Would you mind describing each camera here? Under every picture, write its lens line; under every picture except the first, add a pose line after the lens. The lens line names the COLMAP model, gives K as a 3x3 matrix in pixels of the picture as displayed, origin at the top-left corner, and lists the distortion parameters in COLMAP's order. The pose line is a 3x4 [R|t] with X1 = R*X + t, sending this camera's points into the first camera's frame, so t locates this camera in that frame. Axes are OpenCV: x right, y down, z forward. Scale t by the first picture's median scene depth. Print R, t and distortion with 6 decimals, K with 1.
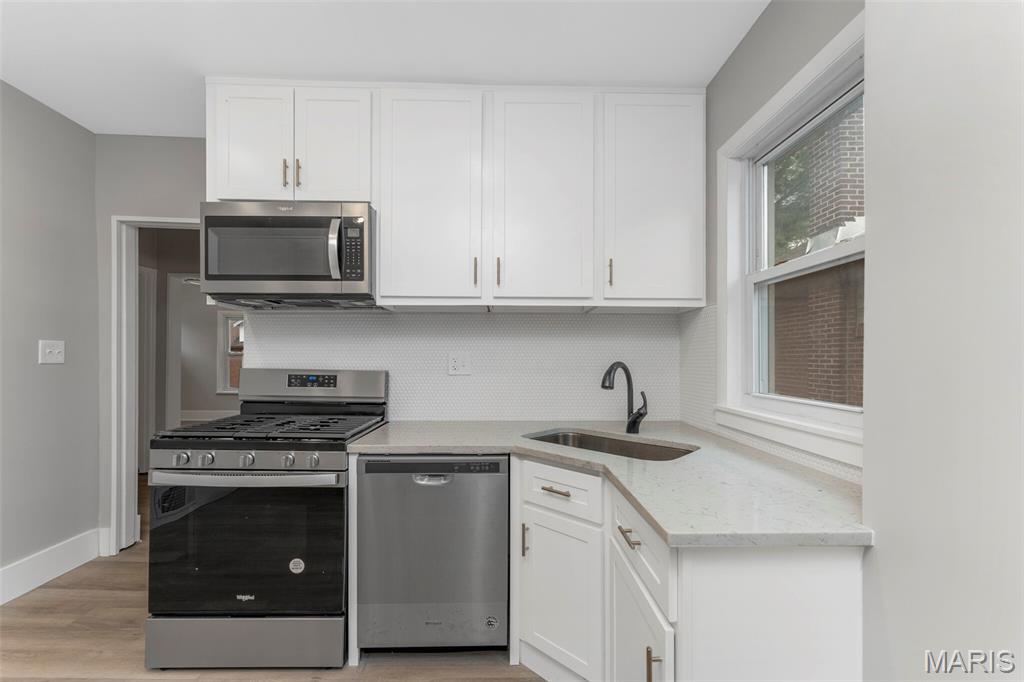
lens RADIAL K [[417.3, 0, 512.2], [0, 417.3, 356.6], [0, 0, 1]] dist [0.002418, 0.000201]
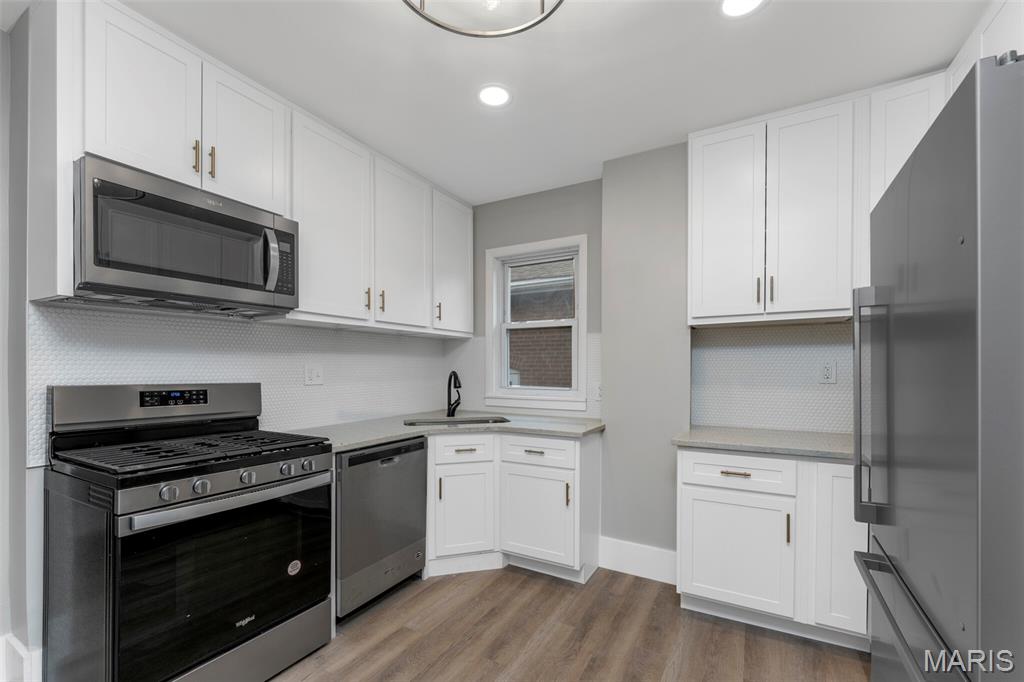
lens RADIAL K [[432.7, 0, 512.9], [0, 432.7, 372.2], [0, 0, 1]] dist [-0.001242, -0.000131]
pose [[0.509405, -0.012243, 0.860440, -0.976829], [-0.000293, 0.999896, 0.014401, -0.006375], [-0.860527, -0.007588, 0.509349, -0.021039]]
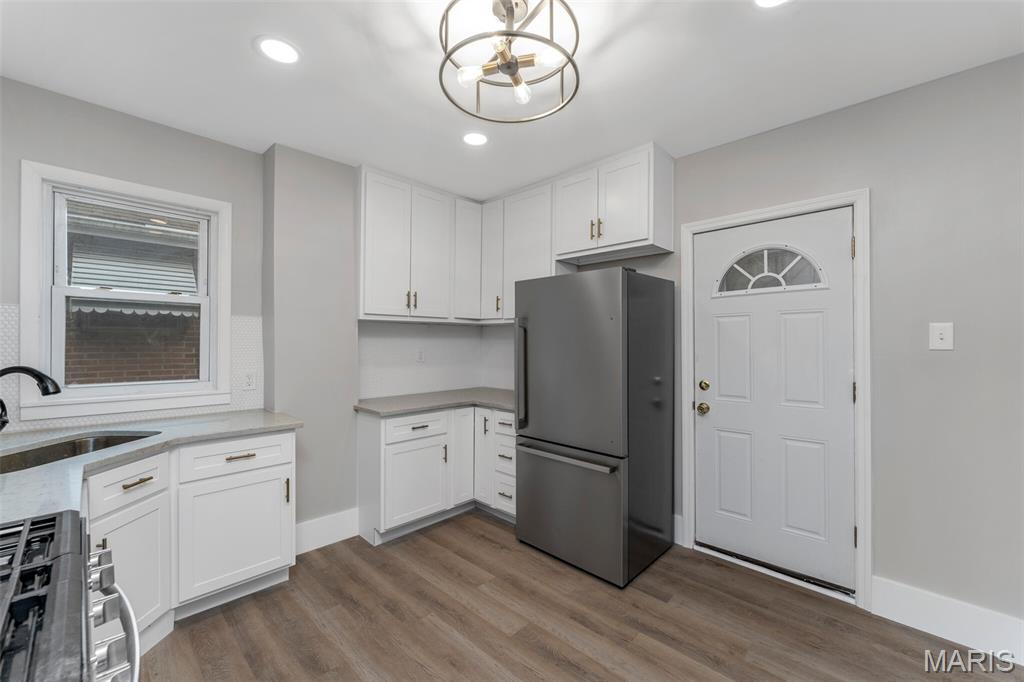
lens RADIAL K [[415.4, 0, 510.2], [0, 415.4, 344.1], [0, 0, 1]] dist [-0.001130, -0.000069]
pose [[-0.703311, -0.006488, 0.710853, -1.061256], [-0.008142, 0.999966, 0.001070, -0.041834], [-0.710835, -0.005035, -0.703340, 0.832086]]
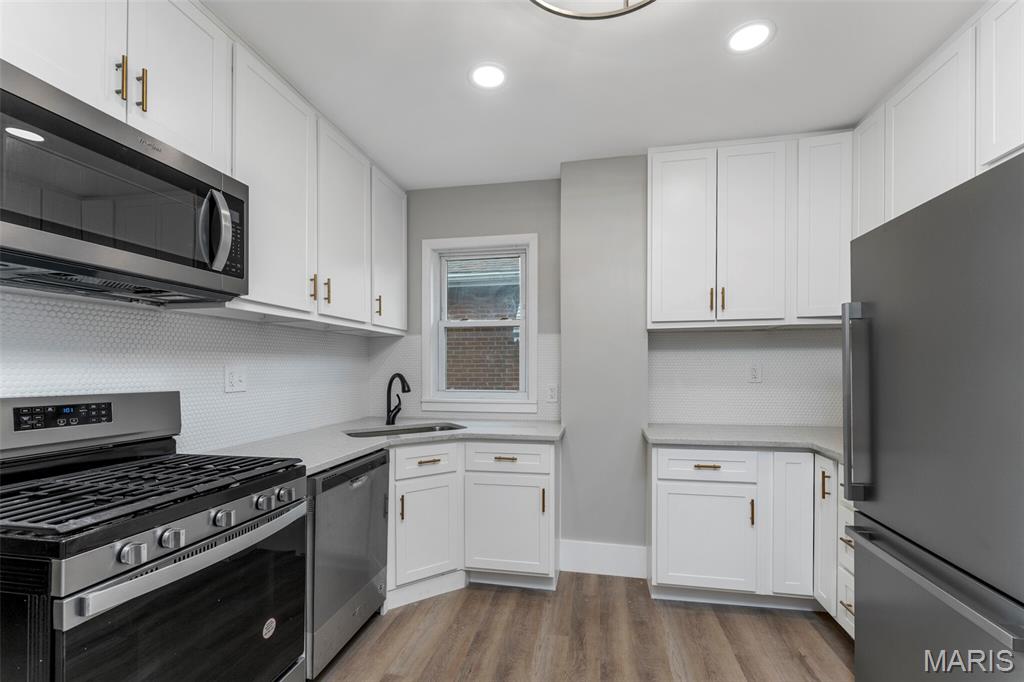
lens RADIAL K [[445.9, 0, 511.9], [0, 445.9, 368.2], [0, 0, 1]] dist [-0.000535, 0.000276]
pose [[0.214243, -0.005773, 0.976763, -1.059501], [0.000179, 0.999983, 0.005871, -0.012304], [-0.976780, -0.001083, 0.214241, 0.291422]]
